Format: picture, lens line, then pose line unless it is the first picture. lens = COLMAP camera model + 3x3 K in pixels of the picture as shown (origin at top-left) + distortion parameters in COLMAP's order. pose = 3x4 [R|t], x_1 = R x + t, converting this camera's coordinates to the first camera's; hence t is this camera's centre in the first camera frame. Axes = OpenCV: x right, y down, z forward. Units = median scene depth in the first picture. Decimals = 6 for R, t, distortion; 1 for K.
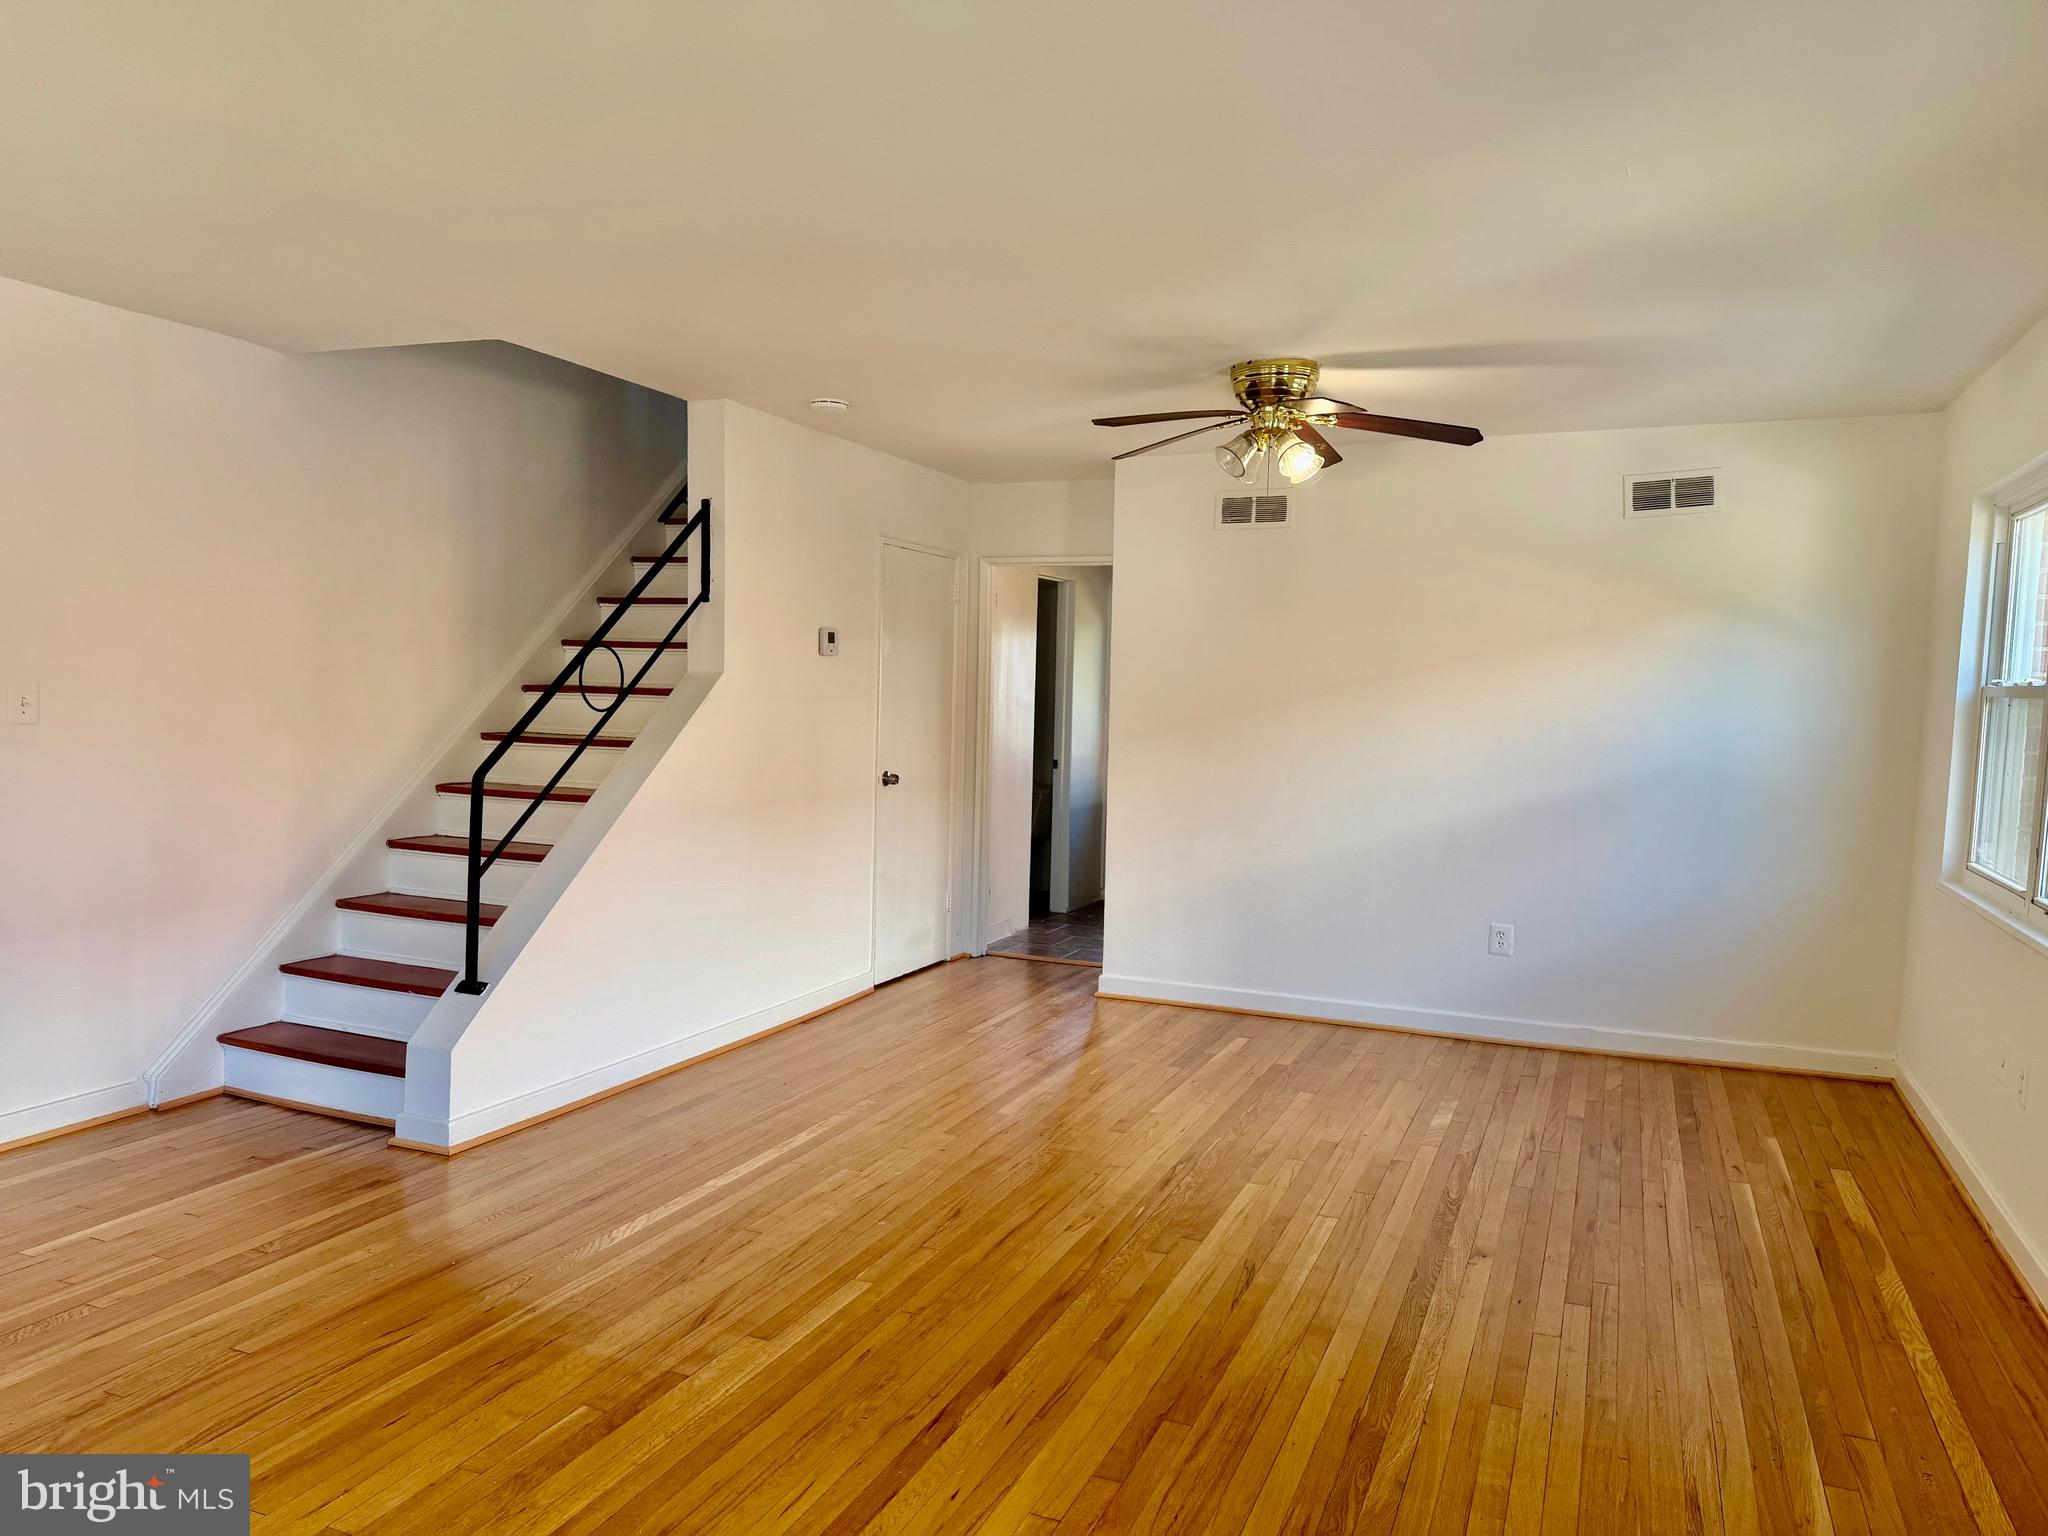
lens RADIAL K [[1435.0, 0, 1016.5], [0, 1435.0, 785.4], [0, 0, 1]] dist [0.046322, -0.064168]
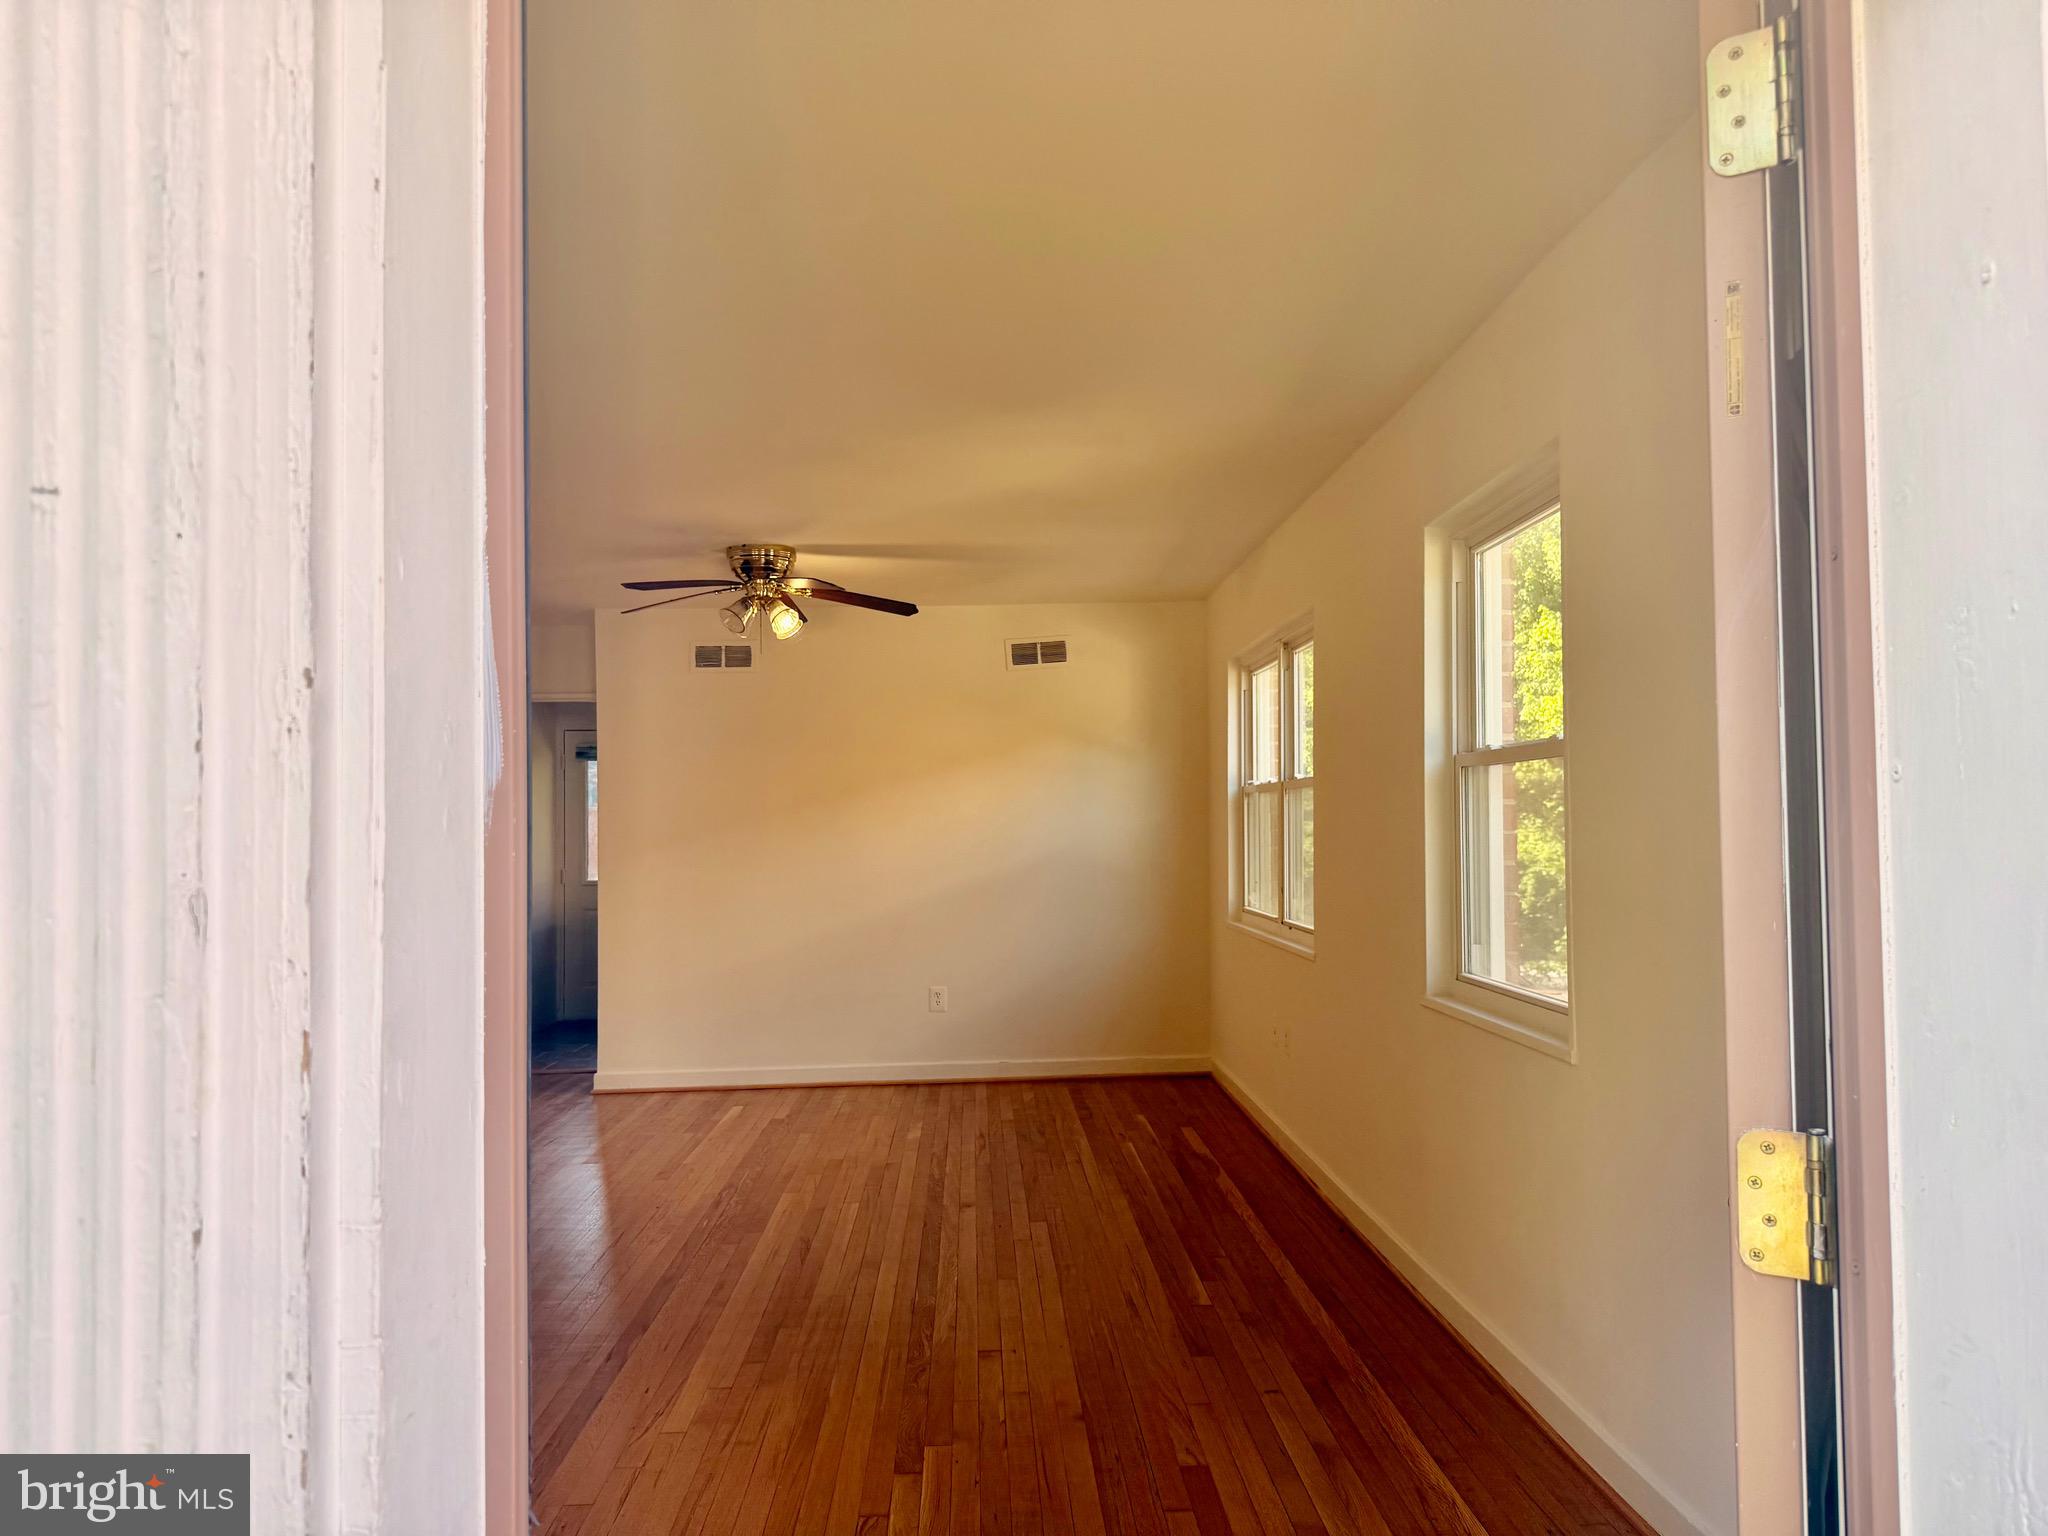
lens RADIAL K [[1432.8, 0, 1026.0], [0, 1432.8, 773.6], [0, 0, 1]] dist [0.110264, -0.001337]
pose [[0.904053, -0.017867, 0.427047, -0.162655], [0.062566, 0.993895, -0.090870, 0.039121], [-0.422816, 0.108870, 0.899652, -0.234254]]
